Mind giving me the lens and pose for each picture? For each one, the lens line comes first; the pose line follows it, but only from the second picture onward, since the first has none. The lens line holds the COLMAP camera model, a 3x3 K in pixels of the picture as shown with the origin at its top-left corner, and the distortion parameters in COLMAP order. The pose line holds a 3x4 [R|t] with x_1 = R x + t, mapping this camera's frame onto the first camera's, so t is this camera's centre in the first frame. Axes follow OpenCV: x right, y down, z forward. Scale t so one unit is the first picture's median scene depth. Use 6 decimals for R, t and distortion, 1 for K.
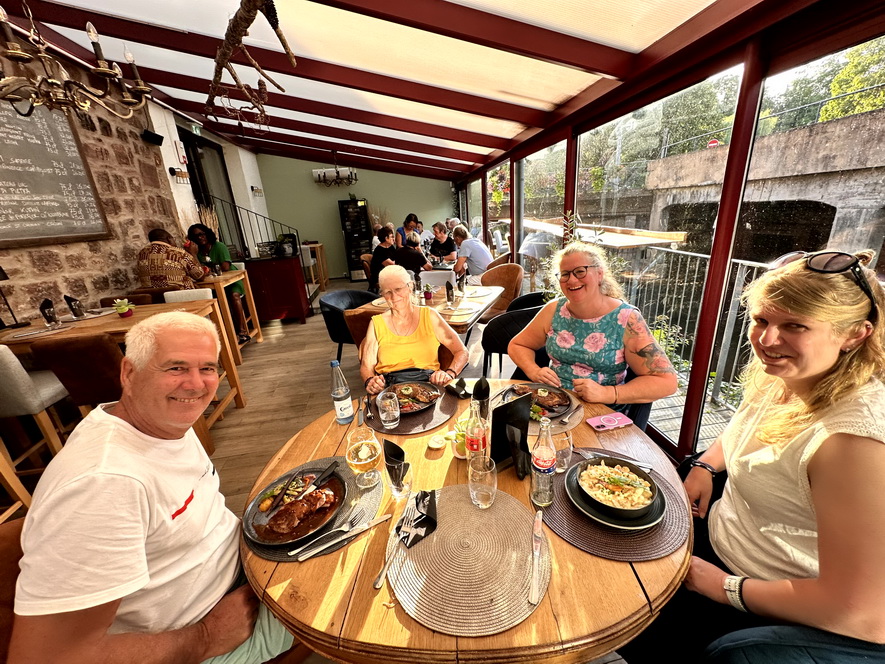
lens RADIAL K [[352.2, 0, 444.8], [0, 352.2, 334.8], [0, 0, 1]] dist [0.000150, -0.000104]
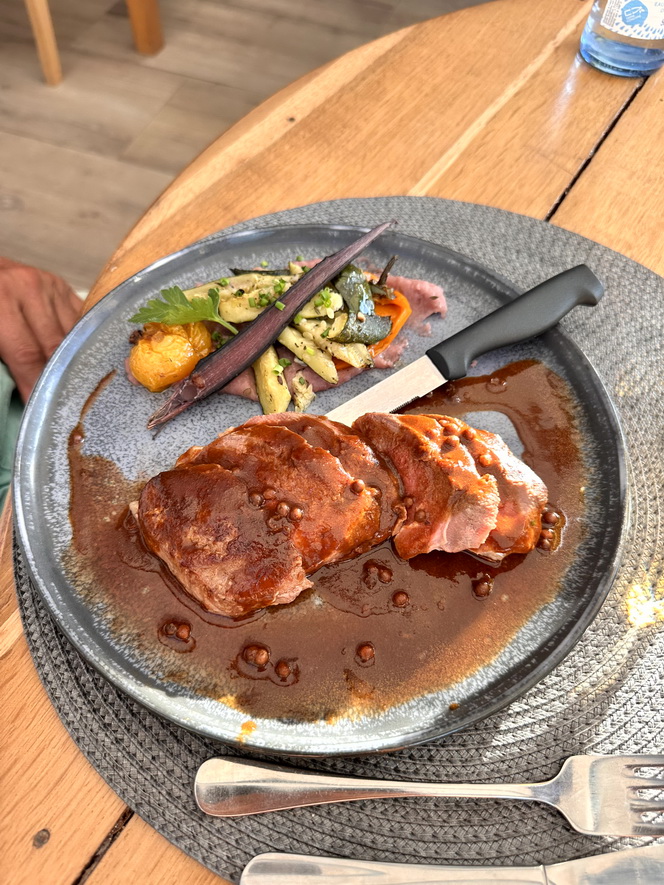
lens RADIAL K [[612.6, 0, 329.5], [0, 612.6, 443.1], [0, 0, 1]] dist [0.001810, -0.000595]
pose [[0.861113, 0.476617, -0.176975, -0.352888], [-0.246813, 0.696214, 0.674069, 0.280115], [0.444485, -0.536770, 0.717155, 0.770771]]
